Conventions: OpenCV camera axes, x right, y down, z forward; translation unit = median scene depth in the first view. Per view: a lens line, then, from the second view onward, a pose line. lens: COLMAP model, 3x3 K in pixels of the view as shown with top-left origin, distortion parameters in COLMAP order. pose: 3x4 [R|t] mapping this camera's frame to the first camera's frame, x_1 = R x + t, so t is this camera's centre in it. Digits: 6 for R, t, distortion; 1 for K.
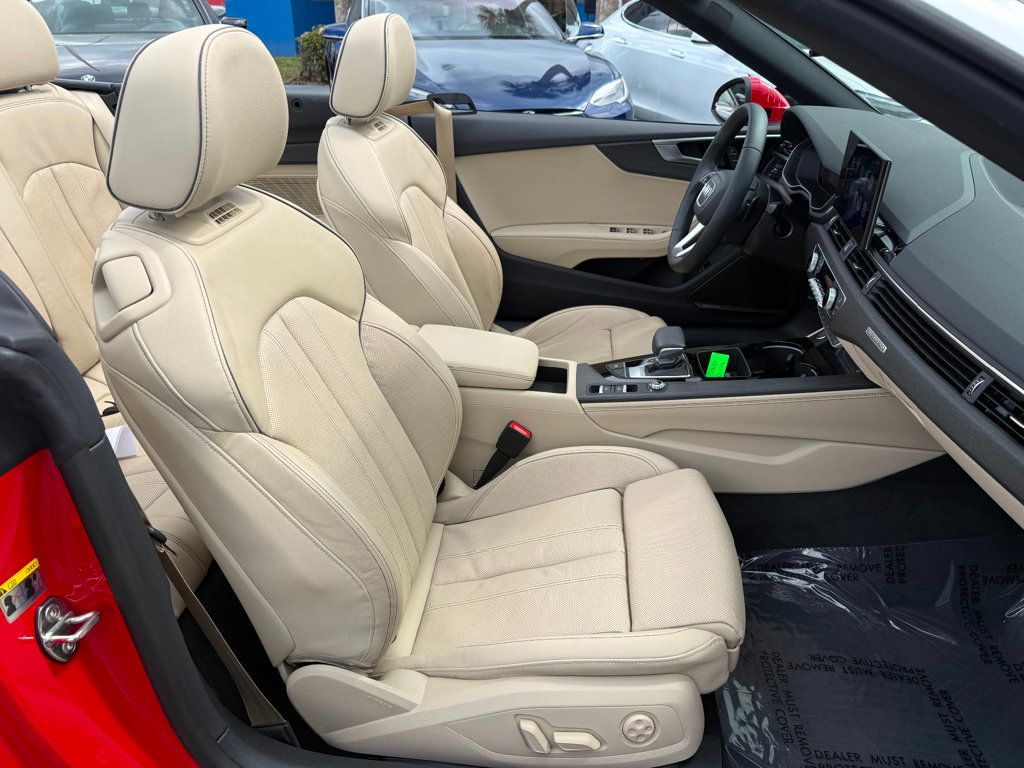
lens RADIAL K [[732.8, 0, 509.9], [0, 732.8, 381.5], [0, 0, 1]] dist [0.014134, -0.029886]
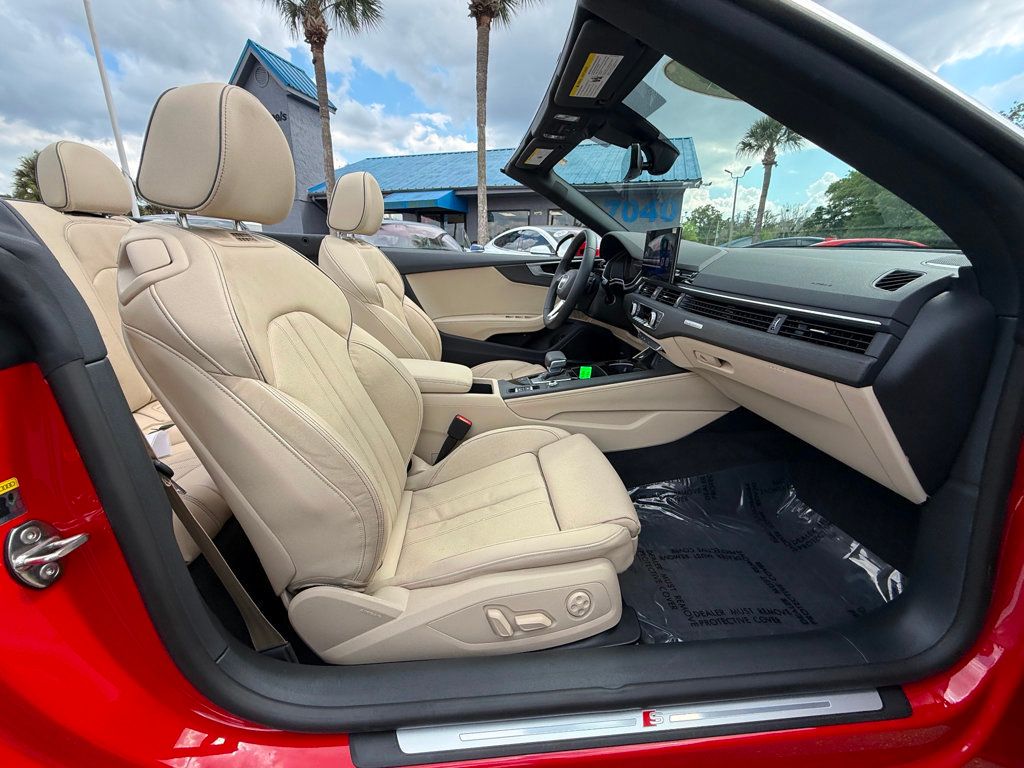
lens RADIAL K [[409.8, 0, 508.4], [0, 409.8, 384.0], [0, 0, 1]] dist [-0.005375, 0.001655]
pose [[0.983352, -0.044060, 0.176288, -0.054648], [0.073228, 0.983981, -0.162542, 0.185854], [-0.166303, 0.172746, 0.970826, 0.234963]]
